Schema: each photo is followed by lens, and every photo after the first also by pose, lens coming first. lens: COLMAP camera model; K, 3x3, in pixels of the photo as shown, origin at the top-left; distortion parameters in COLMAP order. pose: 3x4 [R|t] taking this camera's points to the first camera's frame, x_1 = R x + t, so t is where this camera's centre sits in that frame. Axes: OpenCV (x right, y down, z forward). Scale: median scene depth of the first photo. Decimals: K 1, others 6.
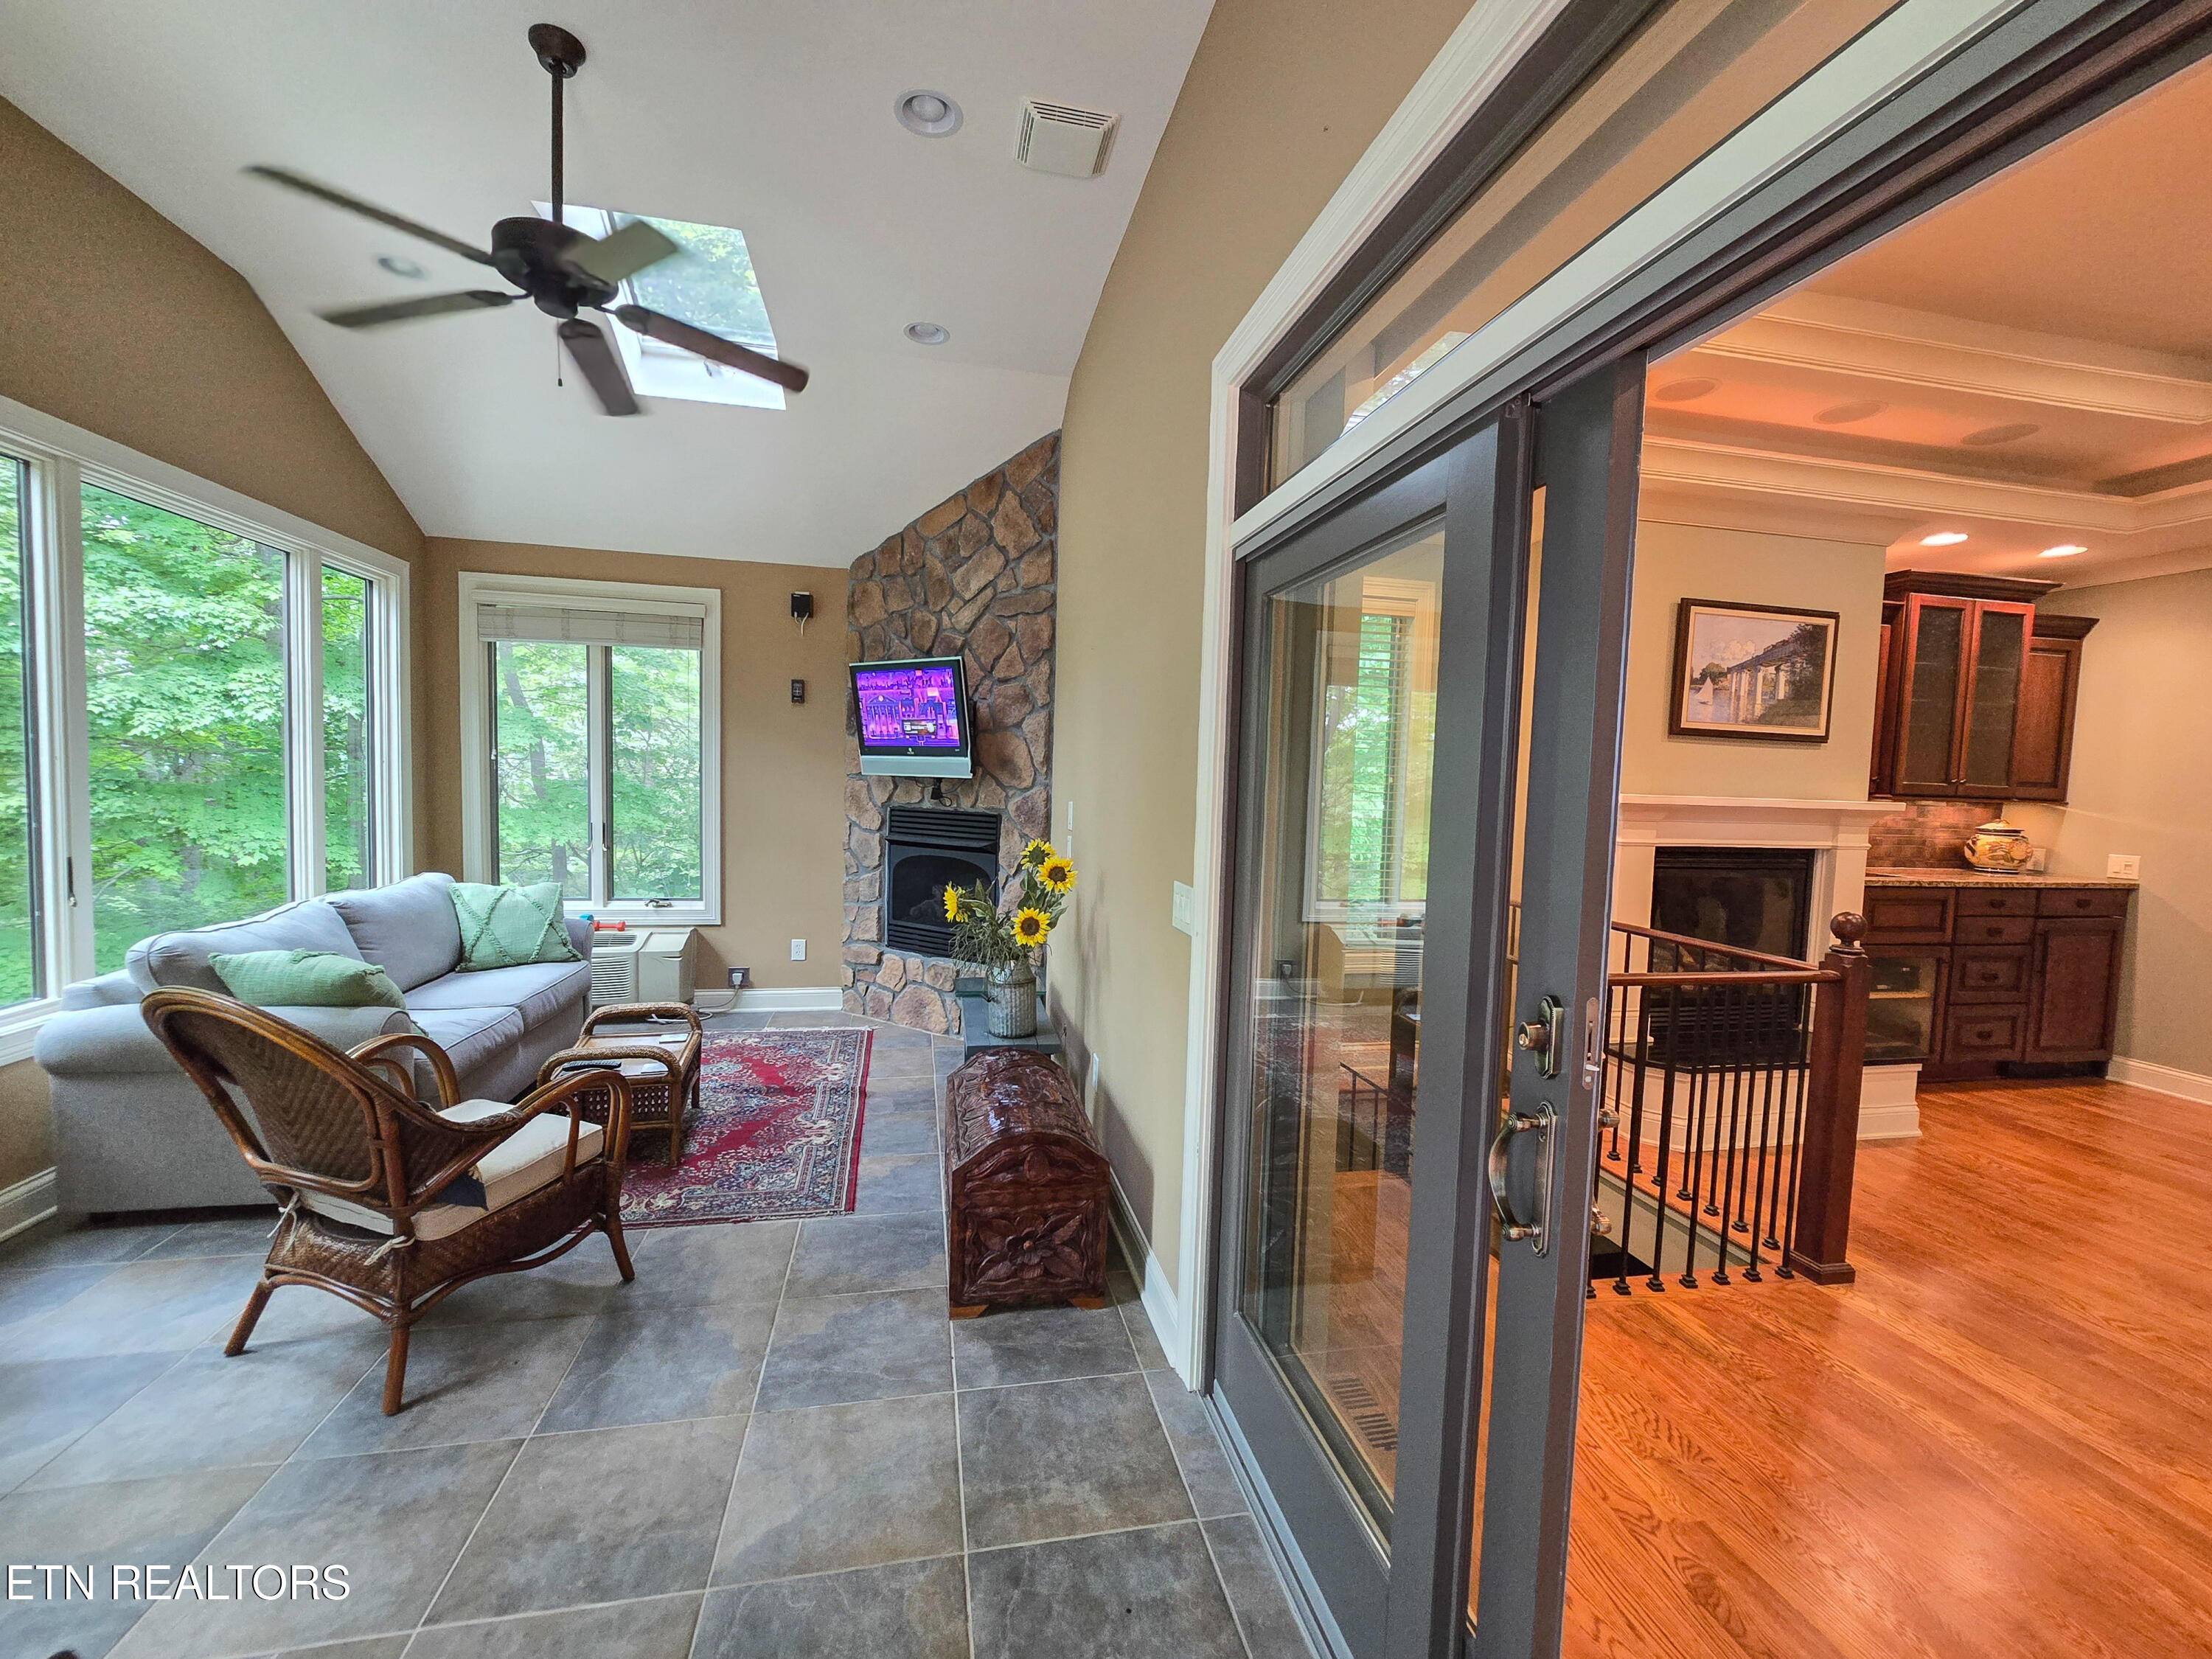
lens RADIAL K [[913.8, 0, 1105.4], [0, 913.8, 835.1], [0, 0, 1]] dist [-0.003622, 0.000058]
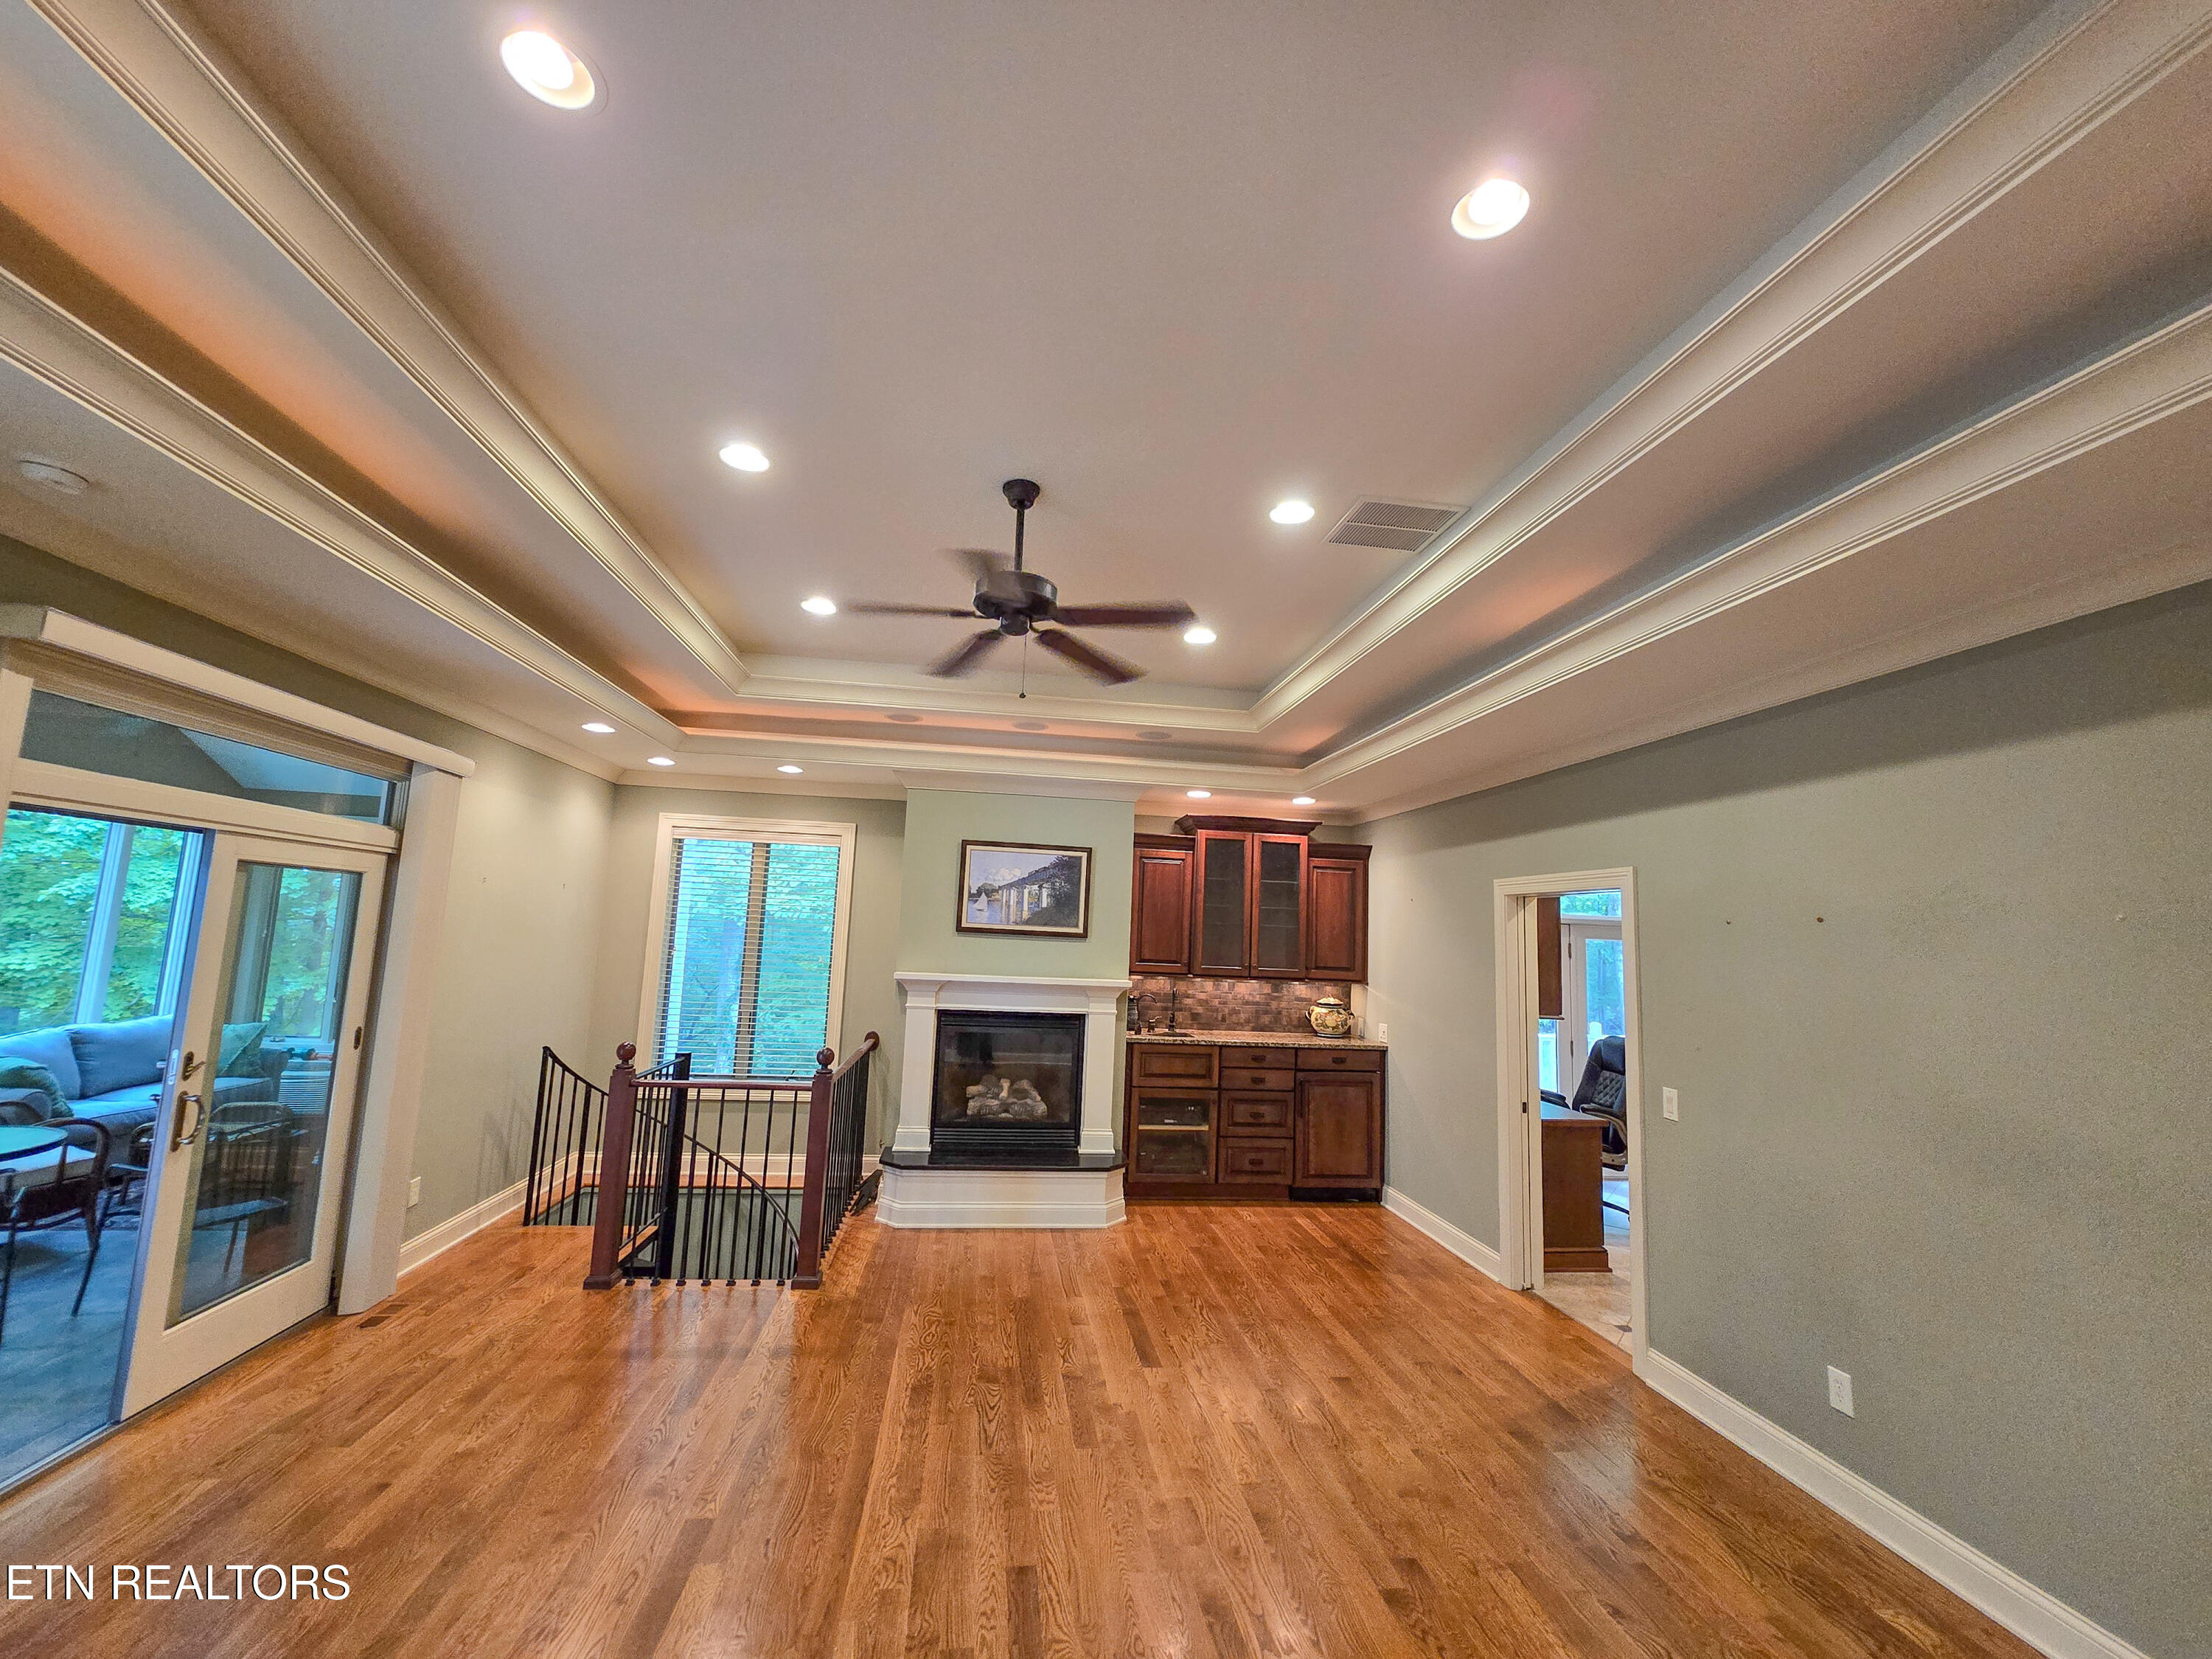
lens RADIAL K [[909.5, 0, 1106.0], [0, 909.5, 829.5], [0, 0, 1]] dist [-0.003296, 0.000182]
pose [[0.997021, 0.002169, -0.077104, 0.860074], [-0.016630, 0.982141, -0.187413, -0.001356], [0.075321, 0.188136, 0.979250, -0.388305]]
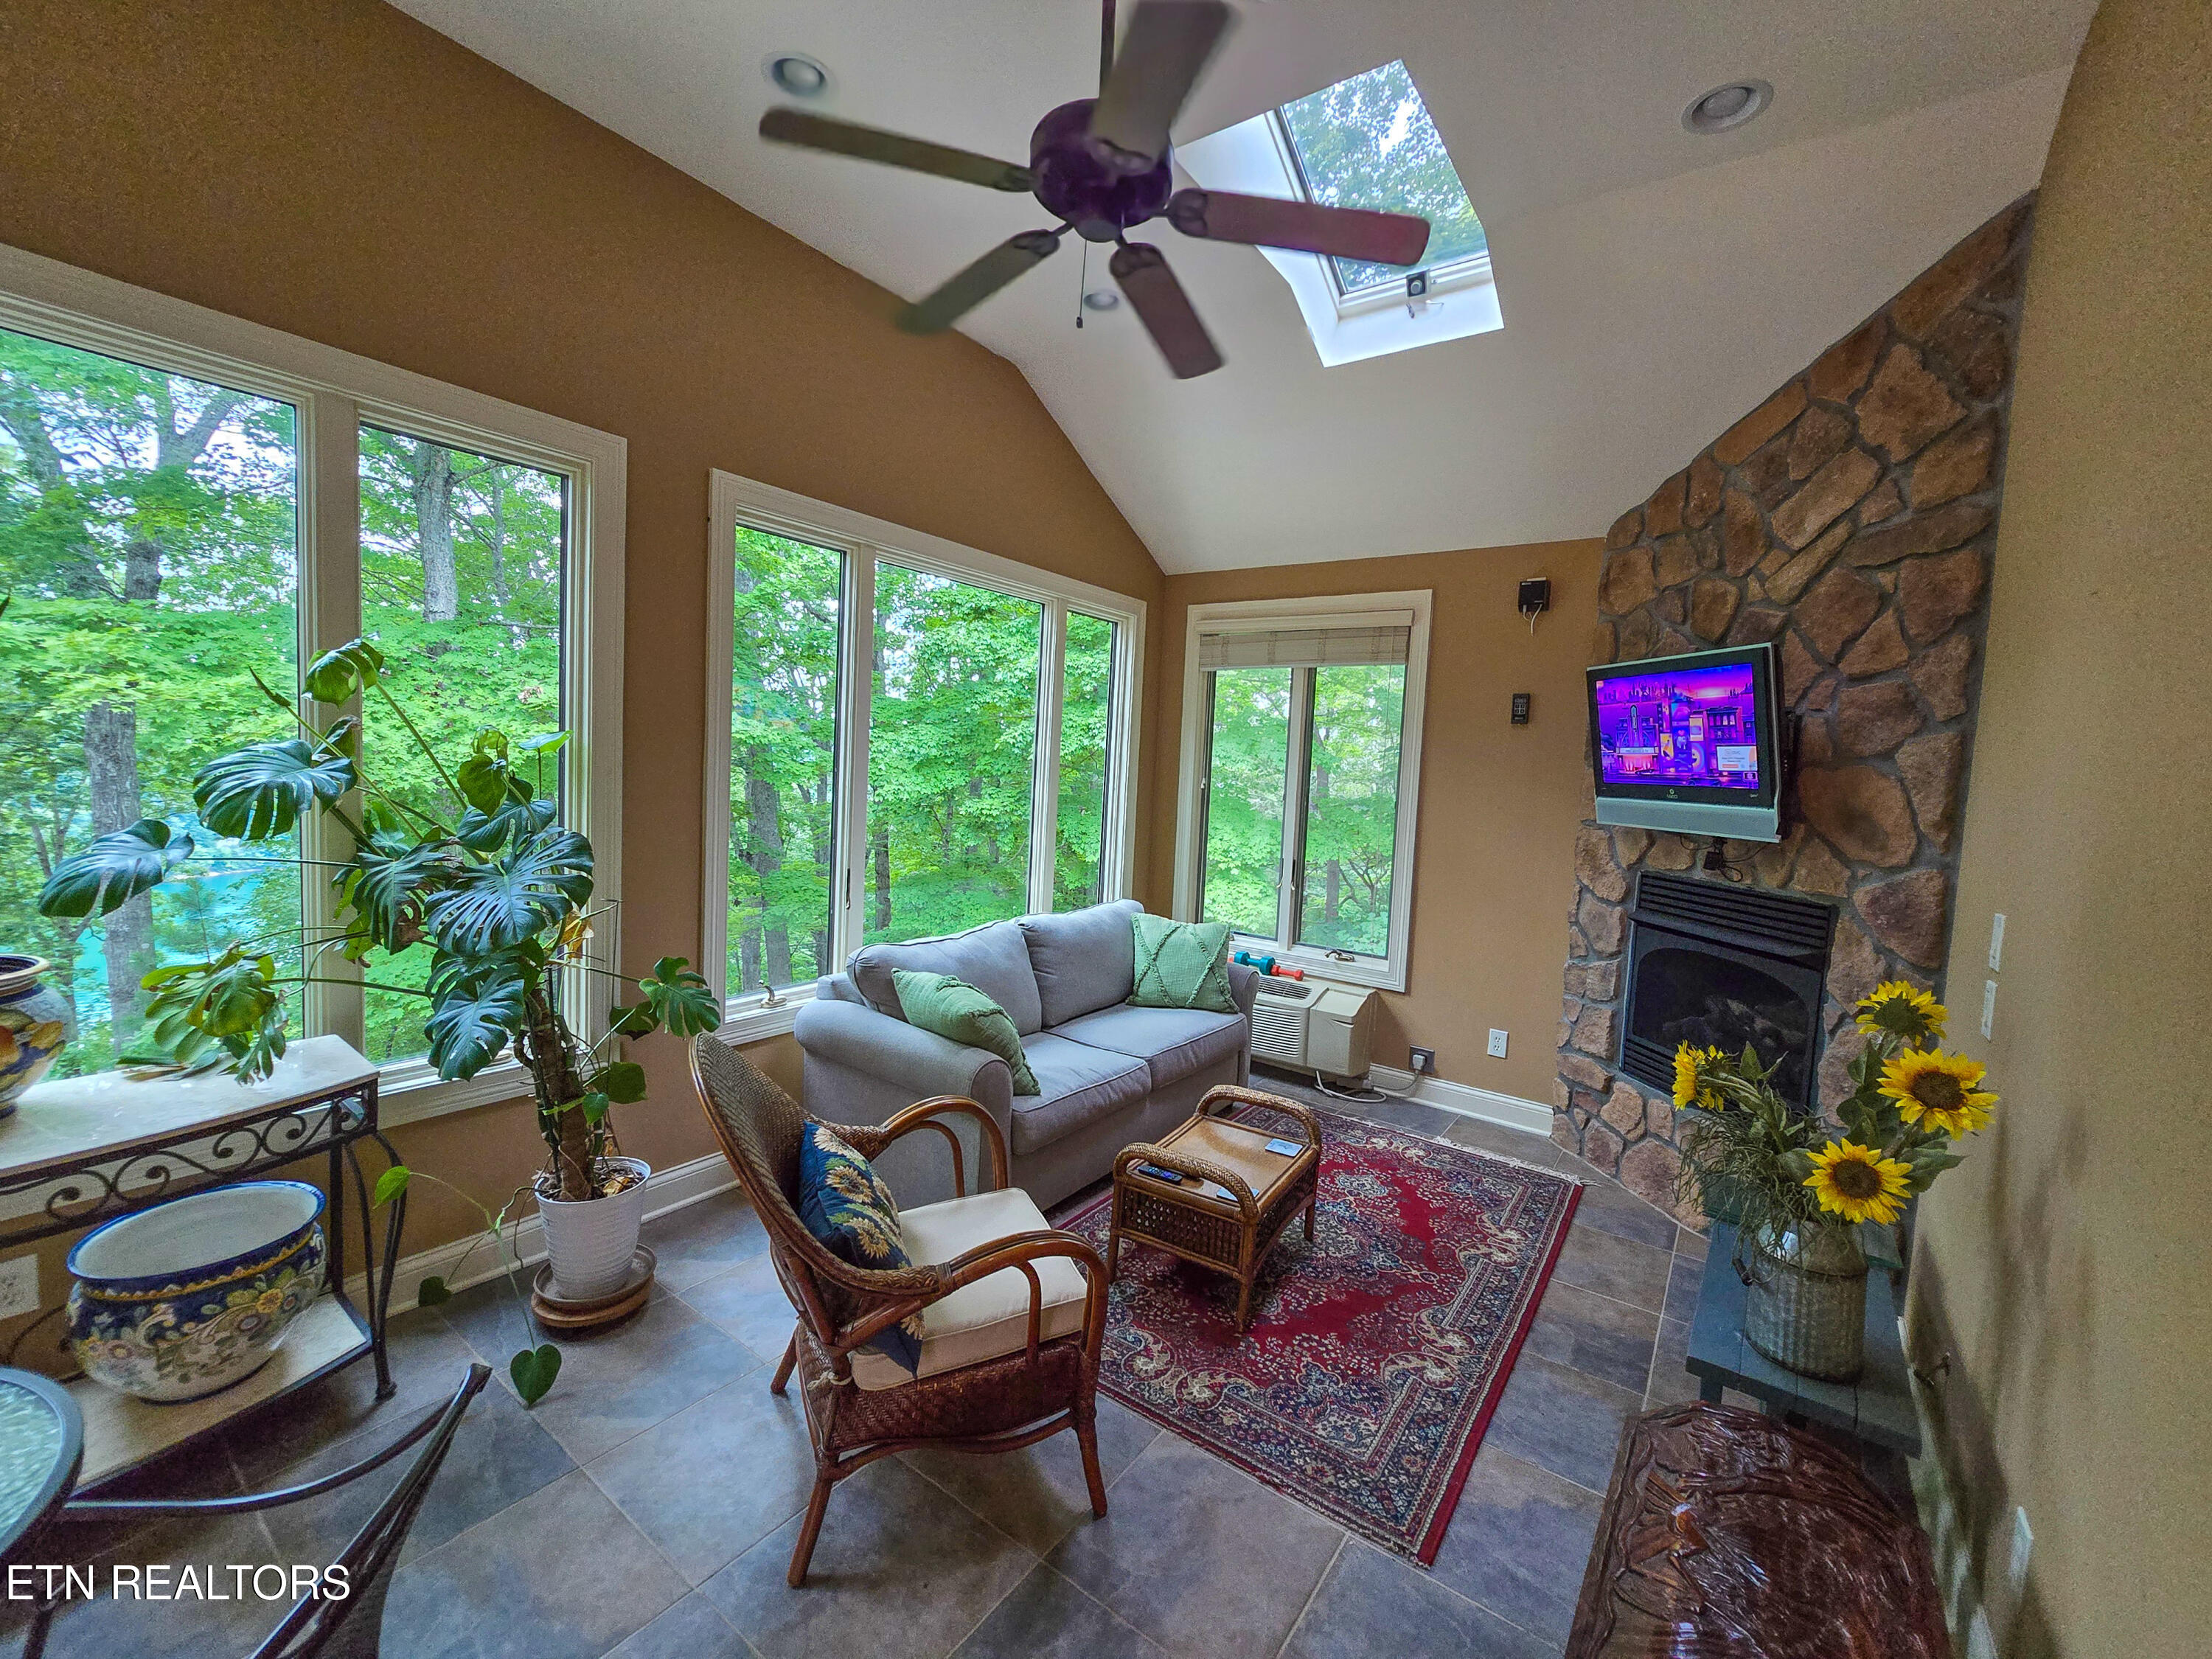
lens RADIAL K [[909.1, 0, 1103.0], [0, 909.1, 824.5], [0, 0, 1]] dist [-0.002443, -0.000296]
pose [[0.670316, 0.056166, -0.739948, -0.002949], [-0.077681, 0.996964, 0.005305, -0.043075], [0.737999, 0.053924, 0.672644, 0.268394]]
